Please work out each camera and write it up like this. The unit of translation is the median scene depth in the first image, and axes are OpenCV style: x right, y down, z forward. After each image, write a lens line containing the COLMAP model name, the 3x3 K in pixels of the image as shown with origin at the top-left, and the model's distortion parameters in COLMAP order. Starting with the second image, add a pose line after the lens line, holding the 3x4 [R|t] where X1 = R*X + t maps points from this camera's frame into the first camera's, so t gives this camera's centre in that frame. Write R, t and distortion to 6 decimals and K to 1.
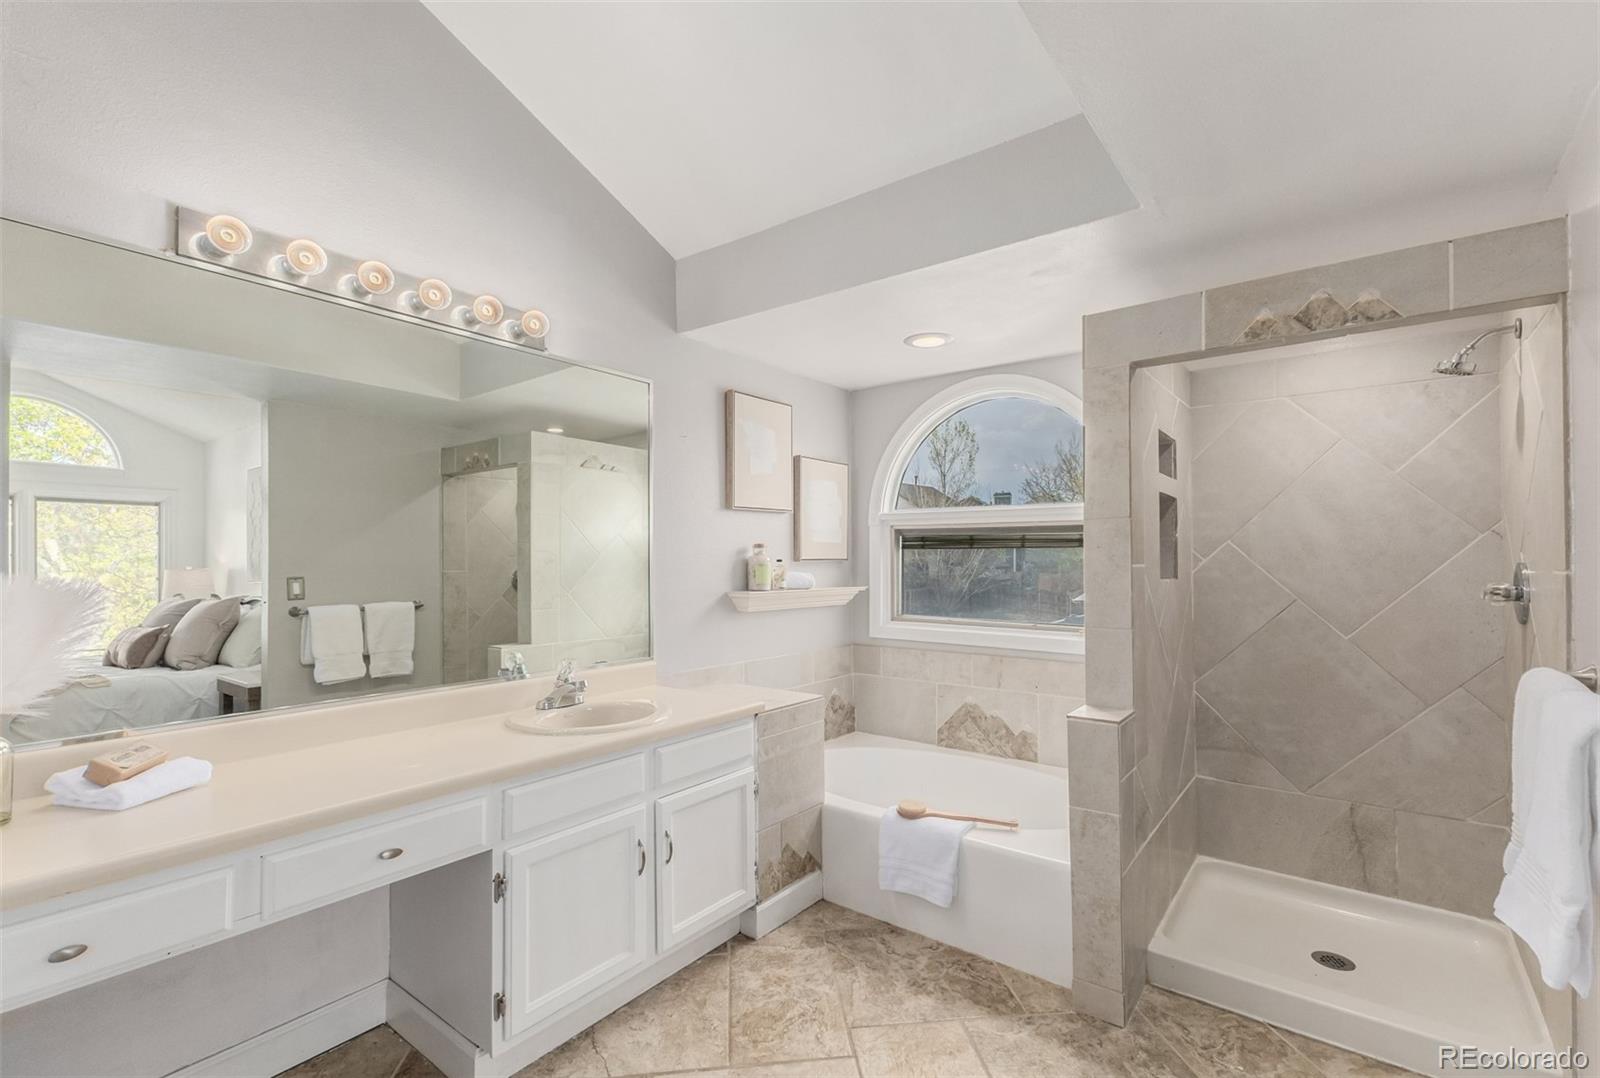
lens RADIAL K [[706.2, 0, 793.1], [0, 706.2, 549.9], [0, 0, 1]] dist [0.011604, -0.001104]
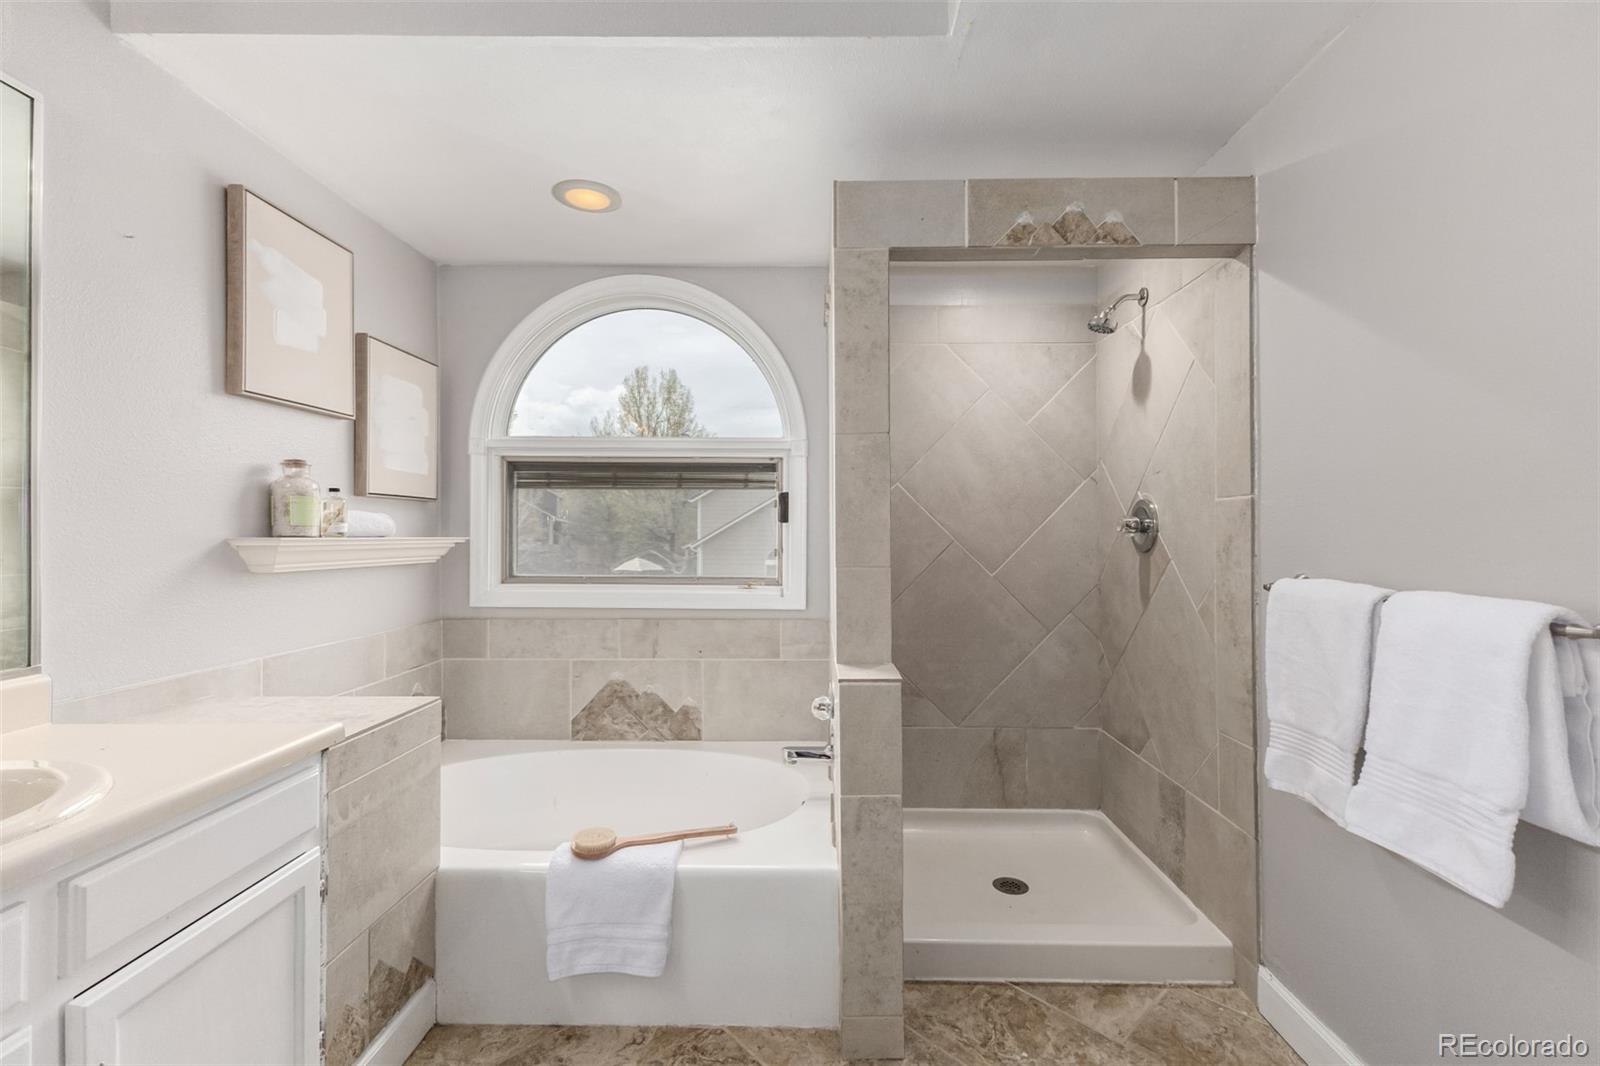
lens RADIAL K [[706.2, 0, 812.8], [0, 706.2, 527.5], [0, 0, 1]] dist [0.011604, -0.001104]
pose [[0.796138, 0.008226, 0.605059, -0.085570], [-0.013785, 0.999895, 0.004545, 0.054744], [-0.604958, -0.011959, 0.796168, 0.339044]]
